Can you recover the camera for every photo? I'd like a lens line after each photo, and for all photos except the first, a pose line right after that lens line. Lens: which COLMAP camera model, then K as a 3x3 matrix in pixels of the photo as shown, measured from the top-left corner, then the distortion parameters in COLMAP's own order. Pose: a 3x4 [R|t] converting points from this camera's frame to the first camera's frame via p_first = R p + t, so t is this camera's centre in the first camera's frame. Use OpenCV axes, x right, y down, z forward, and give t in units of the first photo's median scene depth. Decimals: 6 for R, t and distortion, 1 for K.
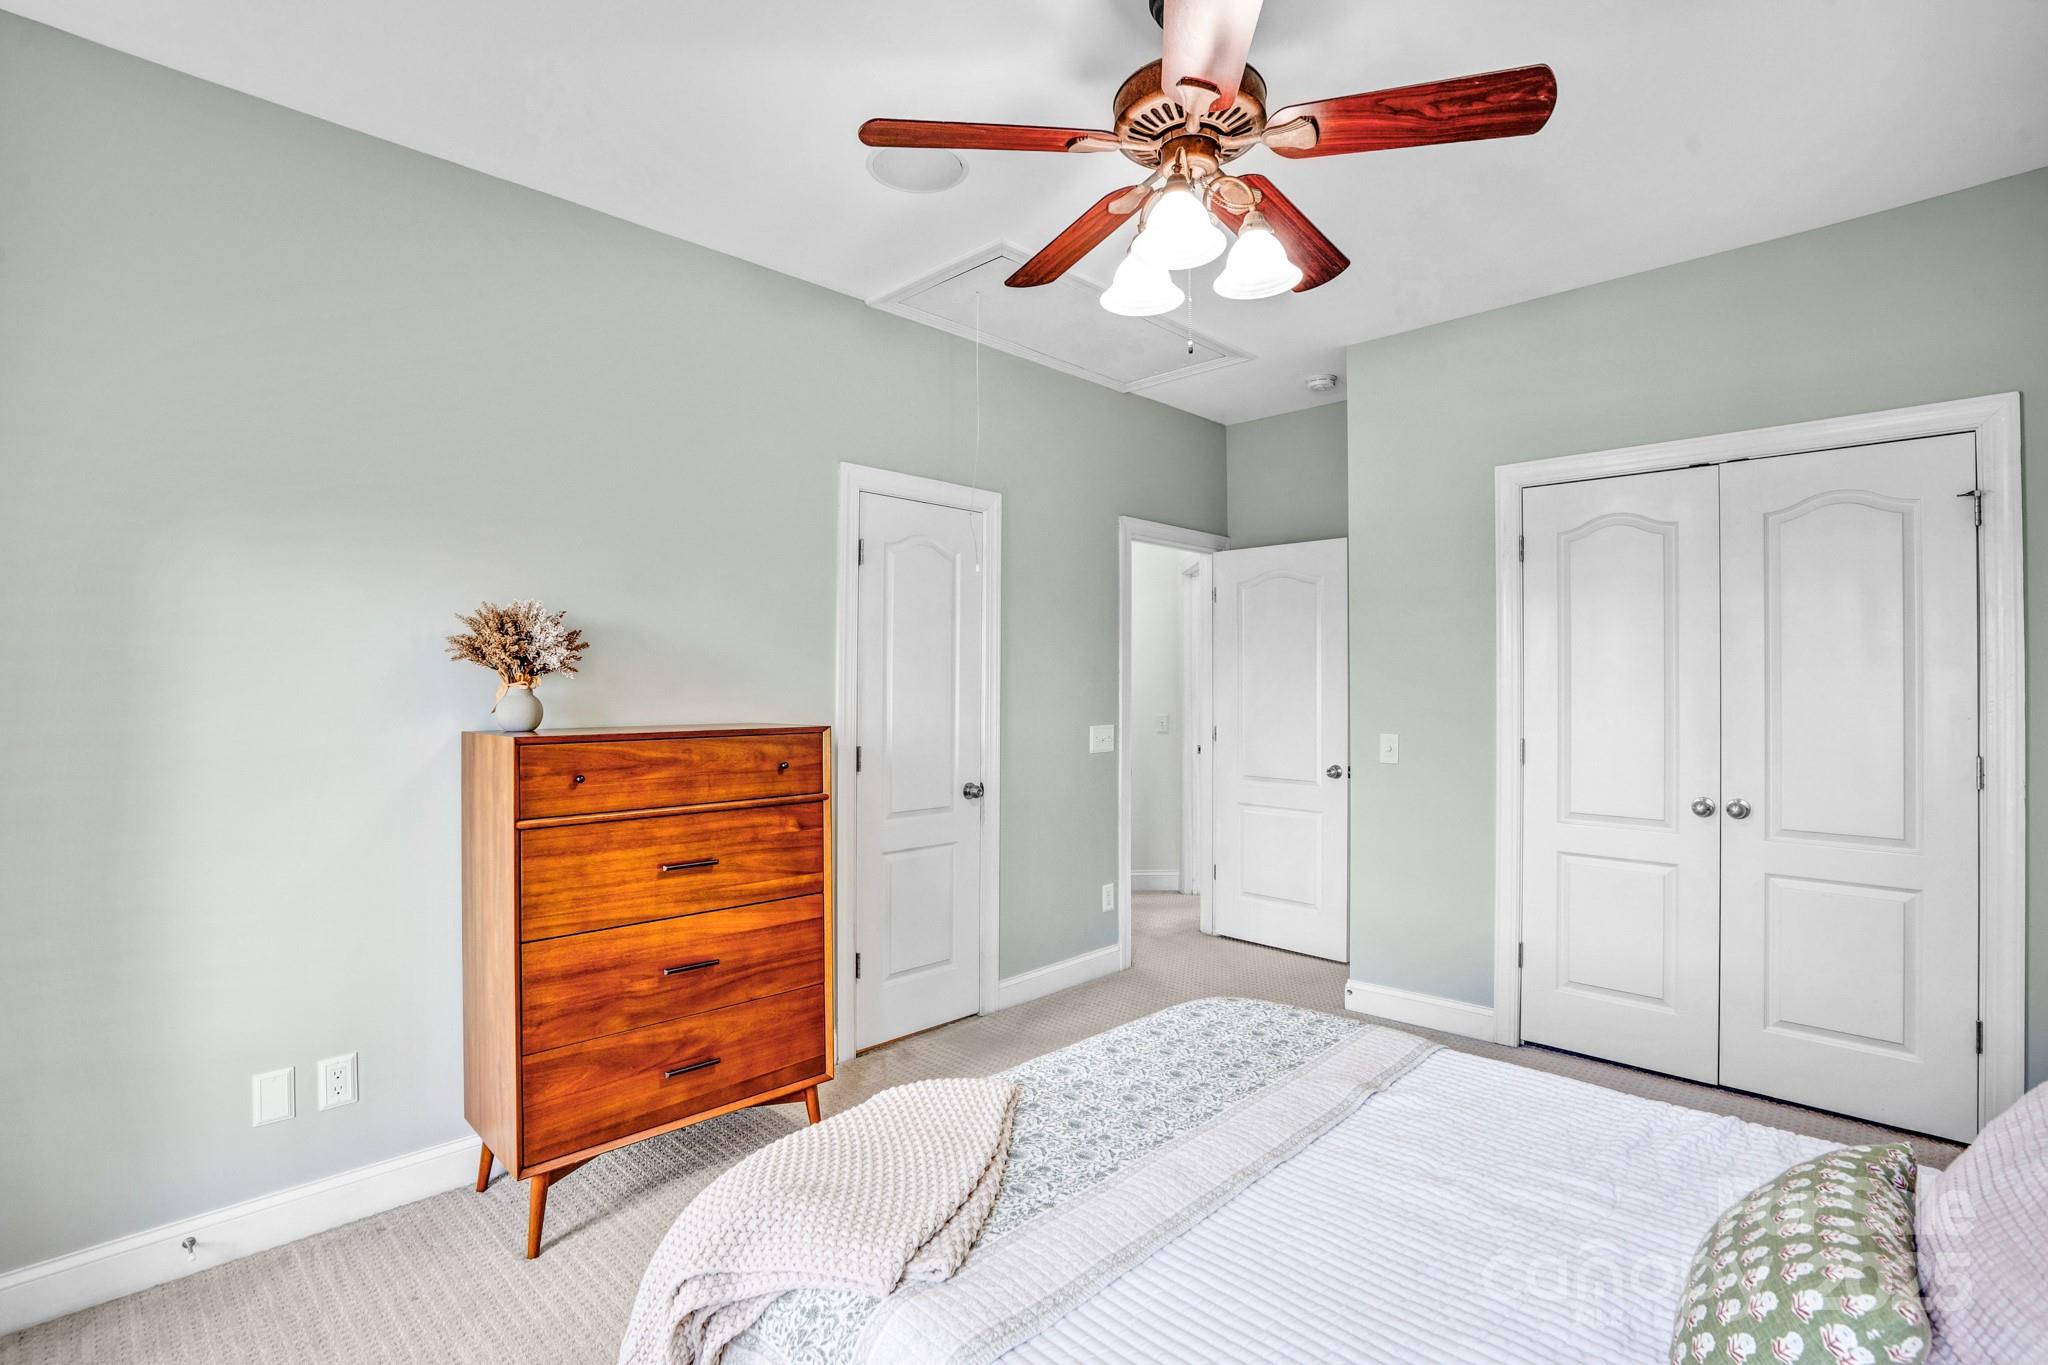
lens RADIAL K [[969.8, 0, 1028.9], [0, 969.8, 679.9], [0, 0, 1]] dist [-0.050739, 0.014721]
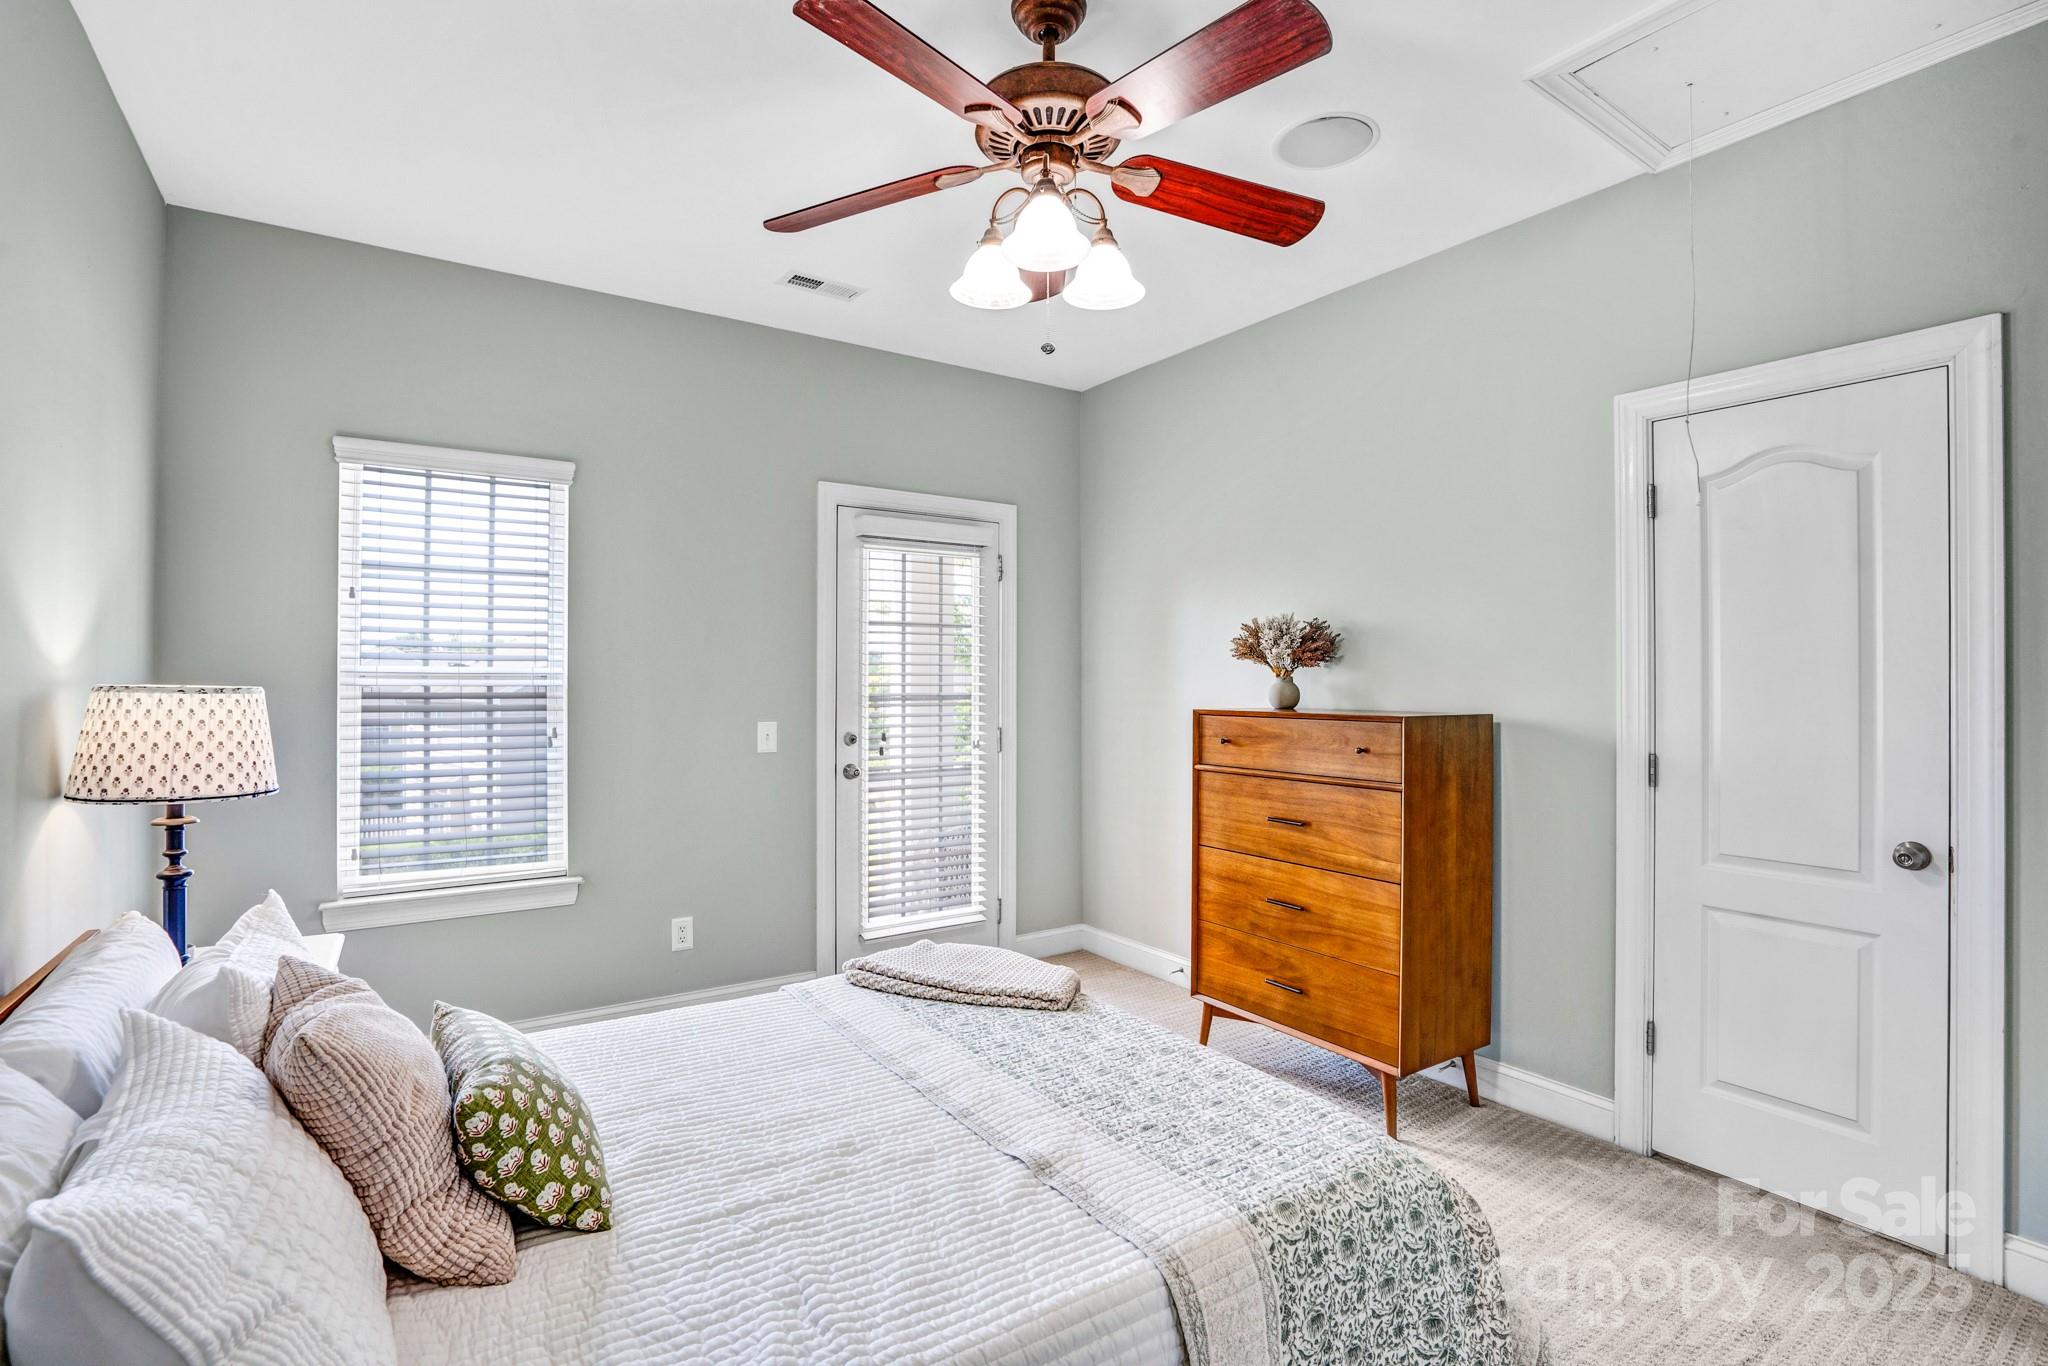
lens RADIAL K [[969.8, 0, 1030.3], [0, 969.8, 680.2], [0, 0, 1]] dist [-0.050739, 0.014721]
pose [[-0.193845, -0.001785, -0.981031, 0.967524], [0.005580, 0.999980, -0.002922, 0.014175], [0.981016, -0.006040, -0.193831, 0.962787]]
